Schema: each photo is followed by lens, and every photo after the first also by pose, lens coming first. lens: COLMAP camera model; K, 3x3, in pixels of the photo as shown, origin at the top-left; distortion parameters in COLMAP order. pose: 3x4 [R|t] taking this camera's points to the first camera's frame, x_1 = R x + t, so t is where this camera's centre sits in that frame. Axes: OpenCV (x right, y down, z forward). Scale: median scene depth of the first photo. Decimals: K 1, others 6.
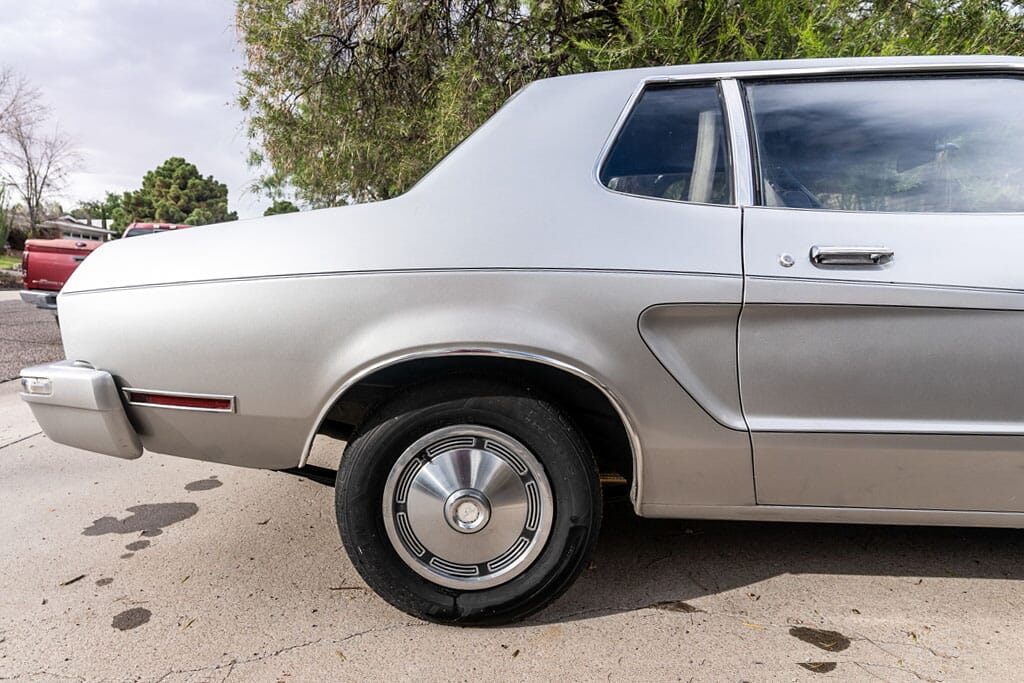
lens RADIAL K [[570.4, 0, 510.8], [0, 570.4, 328.4], [0, 0, 1]] dist [0.002495, -0.000356]
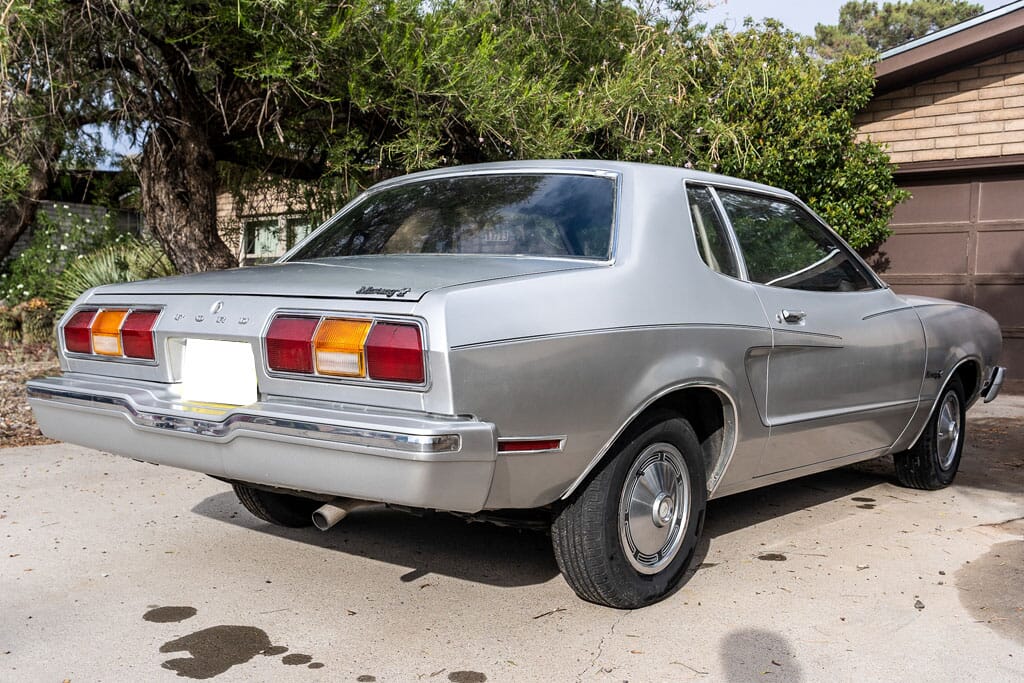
lens RADIAL K [[1026.9, 0, 512.0], [0, 1026.9, 341.5], [0, 0, 1]] dist [0.003529, 0.004943]
pose [[0.600734, -0.014051, 0.799326, -0.572625], [0.026468, 0.999647, -0.002320, -0.017277], [-0.799011, 0.022550, 0.600894, -0.036910]]
